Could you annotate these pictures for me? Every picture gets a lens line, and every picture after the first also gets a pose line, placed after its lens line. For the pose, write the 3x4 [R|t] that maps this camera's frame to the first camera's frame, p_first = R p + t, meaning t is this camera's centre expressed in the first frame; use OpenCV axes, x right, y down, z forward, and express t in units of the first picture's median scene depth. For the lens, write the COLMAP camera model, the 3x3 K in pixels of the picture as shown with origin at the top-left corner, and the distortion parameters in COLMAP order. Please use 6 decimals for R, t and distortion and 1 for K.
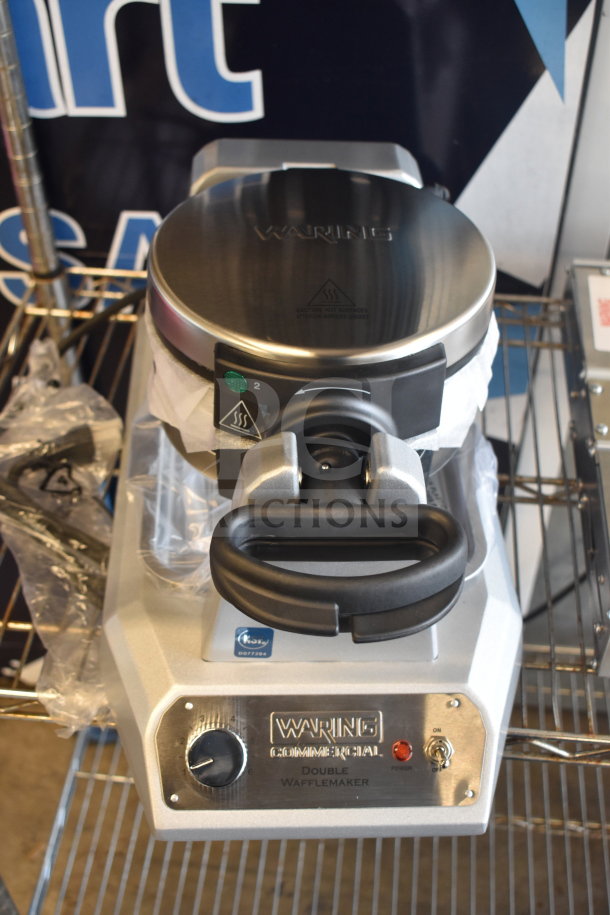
lens RADIAL K [[1125.2, 0, 305.6], [0, 1125.2, 455.7], [0, 0, 1]] dist [-0.043260, 0.000000]
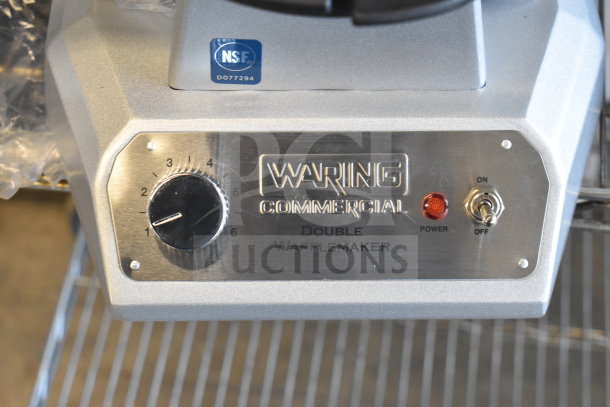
lens RADIAL K [[1219.8, 0, 303.9], [0, 1219.8, 204.0], [0, 0, 1]] dist [0.049007, 0.000000]
pose [[0.998194, 0.003766, -0.059957, 0.046818], [0.006954, 0.984082, 0.177581, 0.114057], [0.059671, -0.177677, 0.982278, 0.189208]]
